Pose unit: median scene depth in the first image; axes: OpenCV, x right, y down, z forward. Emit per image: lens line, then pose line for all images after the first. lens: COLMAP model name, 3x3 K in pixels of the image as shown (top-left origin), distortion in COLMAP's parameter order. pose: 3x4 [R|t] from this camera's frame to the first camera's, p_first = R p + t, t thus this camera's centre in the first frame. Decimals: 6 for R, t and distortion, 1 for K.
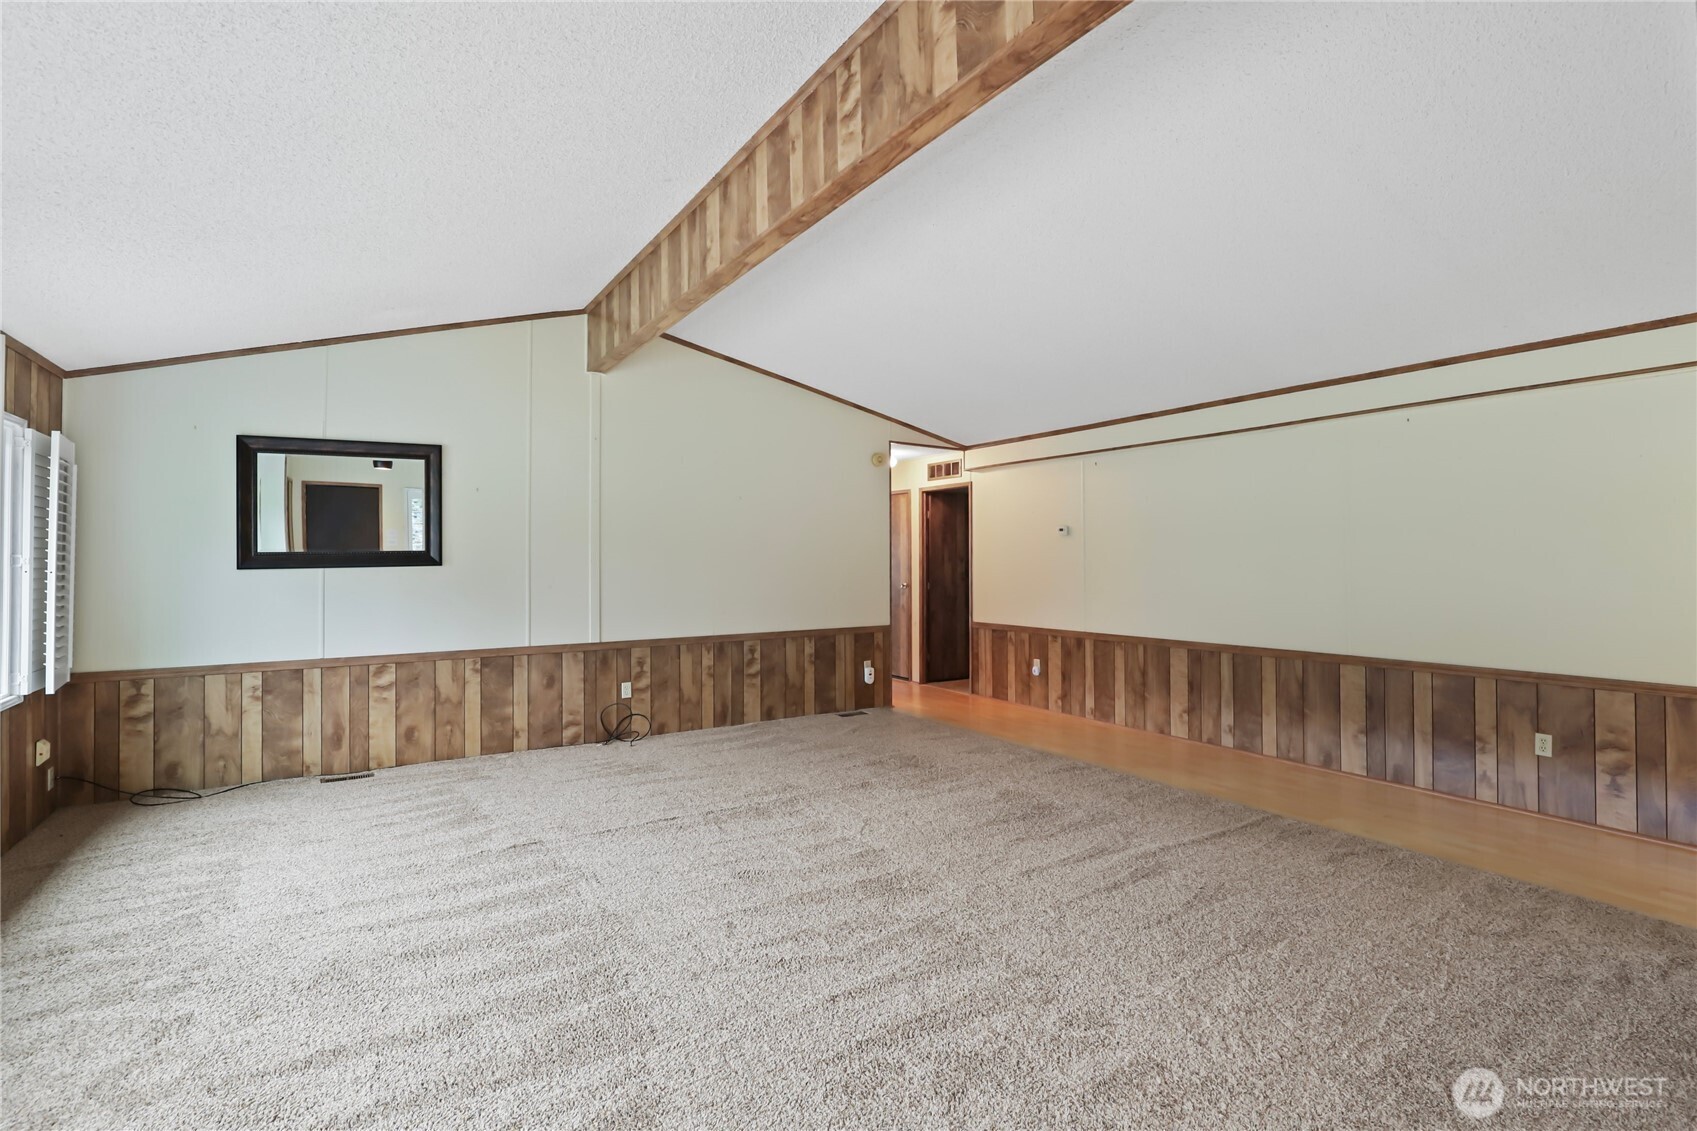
lens RADIAL K [[783.7, 0, 860.9], [0, 783.7, 544.9], [0, 0, 1]] dist [-0.037659, 0.007500]
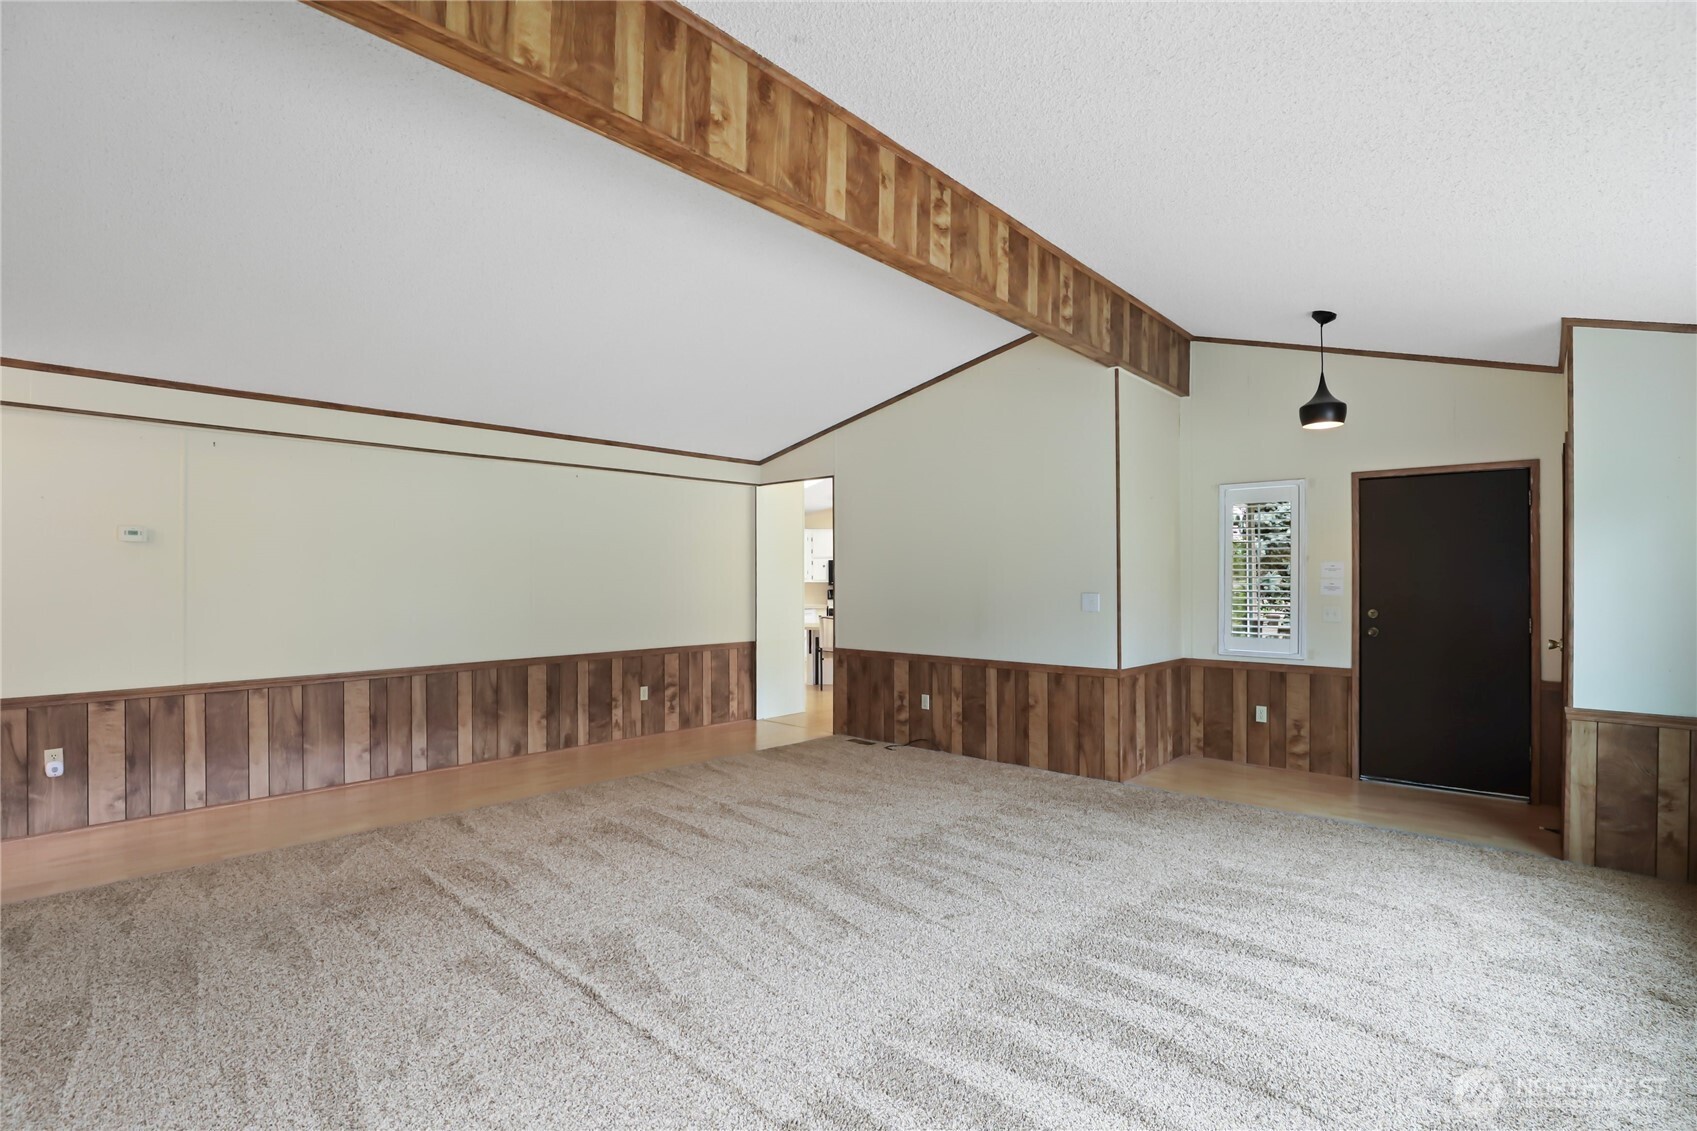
lens RADIAL K [[783.7, 0, 841.0], [0, 783.7, 576.7], [0, 0, 1]] dist [-0.037659, 0.007500]
pose [[-0.236200, 0.005512, 0.971689, -0.691209], [-0.016070, 0.999825, -0.009578, 0.018343], [-0.971572, -0.017877, -0.236070, 0.823991]]
